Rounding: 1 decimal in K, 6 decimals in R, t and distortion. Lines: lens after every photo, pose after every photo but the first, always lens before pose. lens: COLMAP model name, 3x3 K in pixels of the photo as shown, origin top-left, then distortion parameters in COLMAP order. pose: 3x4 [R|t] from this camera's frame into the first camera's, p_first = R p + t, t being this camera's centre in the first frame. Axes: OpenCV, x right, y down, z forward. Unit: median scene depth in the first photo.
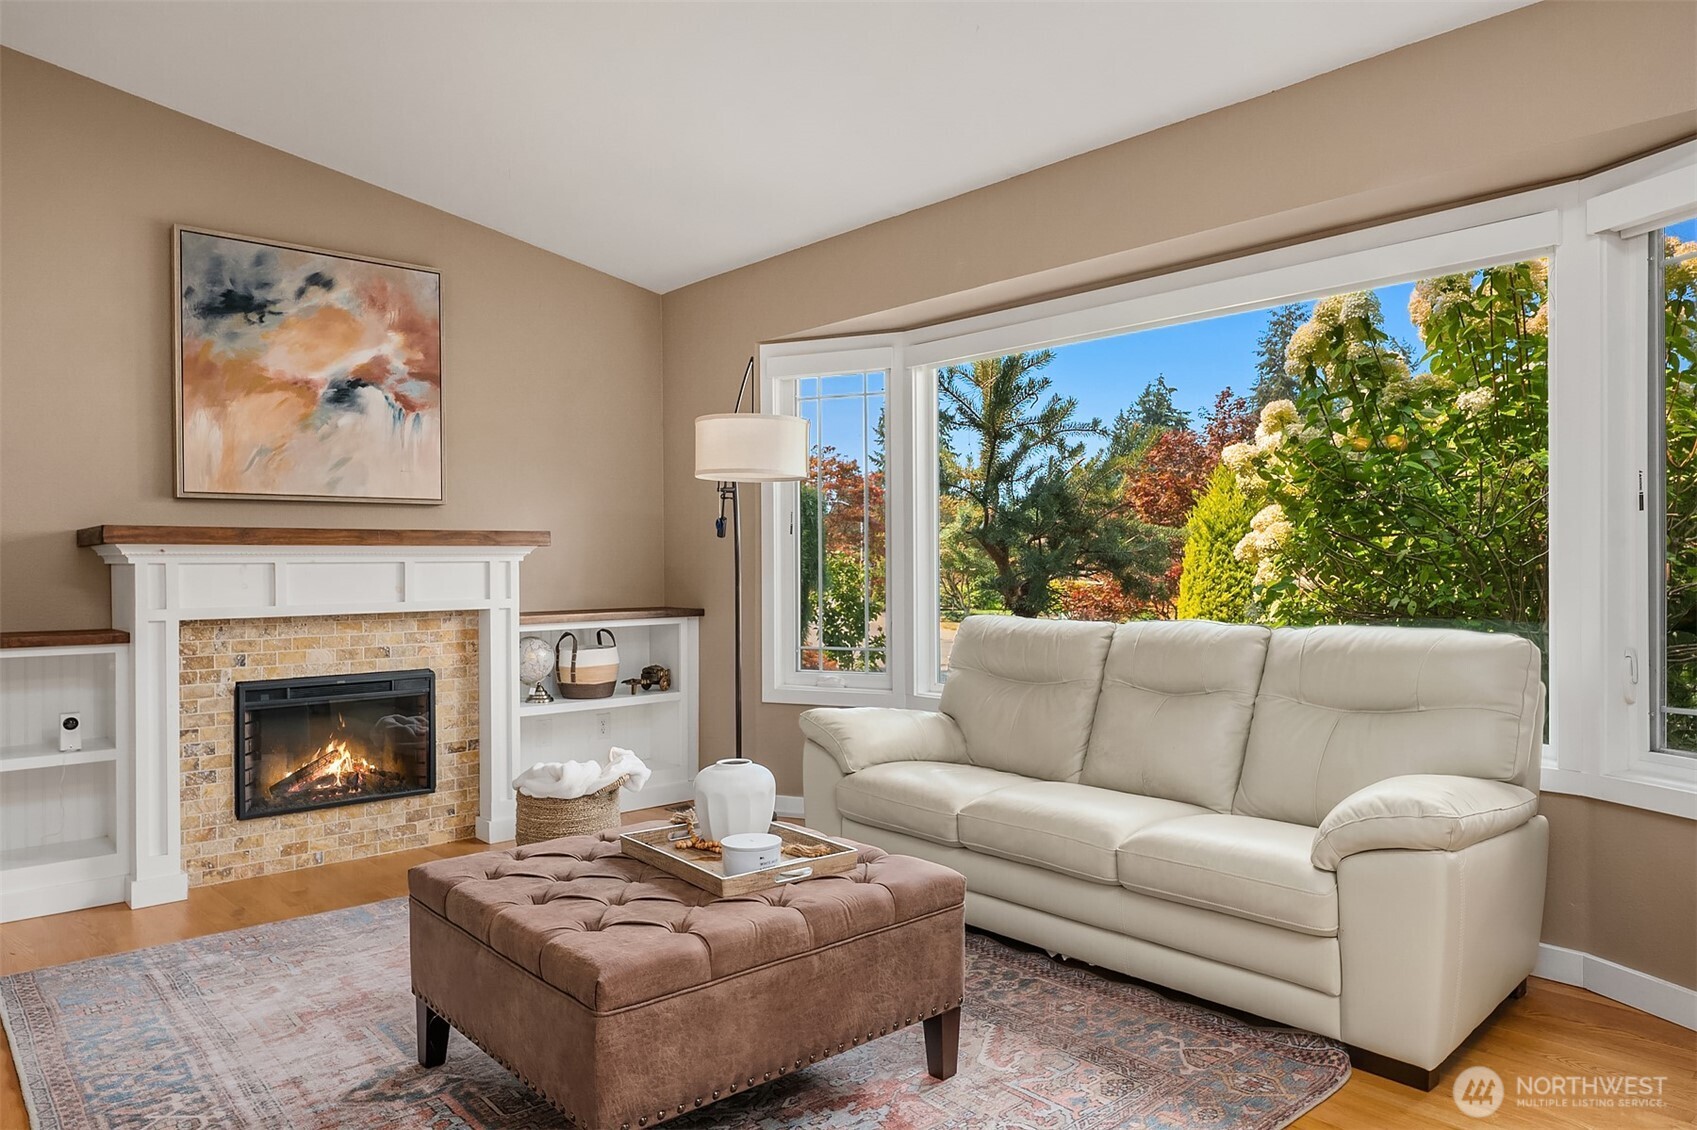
lens RADIAL K [[1110.9, 0, 860.3], [0, 1110.9, 521.7], [0, 0, 1]] dist [-0.001109, -0.000983]
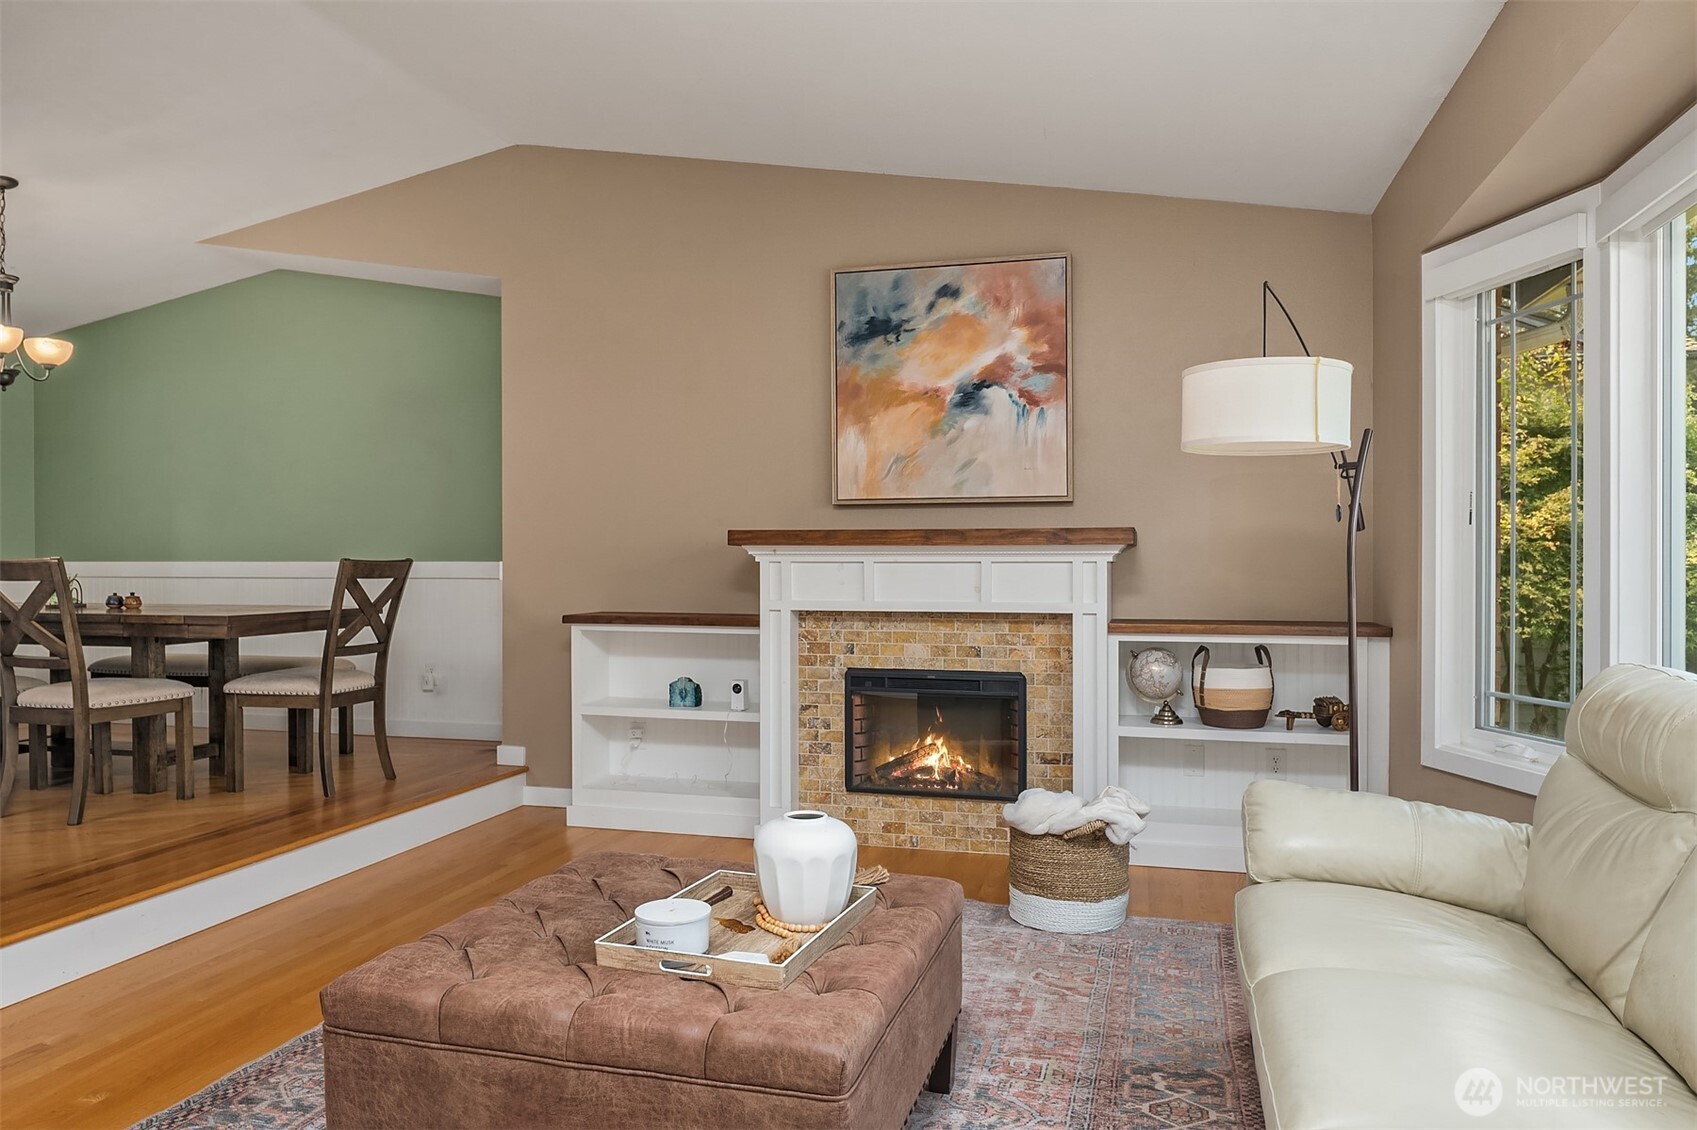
lens RADIAL K [[1114.3, 0, 842.3], [0, 1114.3, 538.0], [0, 0, 1]] dist [0.004221, 0.001220]
pose [[0.539298, -0.010542, -0.842049, 0.347109], [0.025156, 0.999677, 0.003596, 0.008444], [0.841739, -0.023122, 0.539389, 0.354183]]
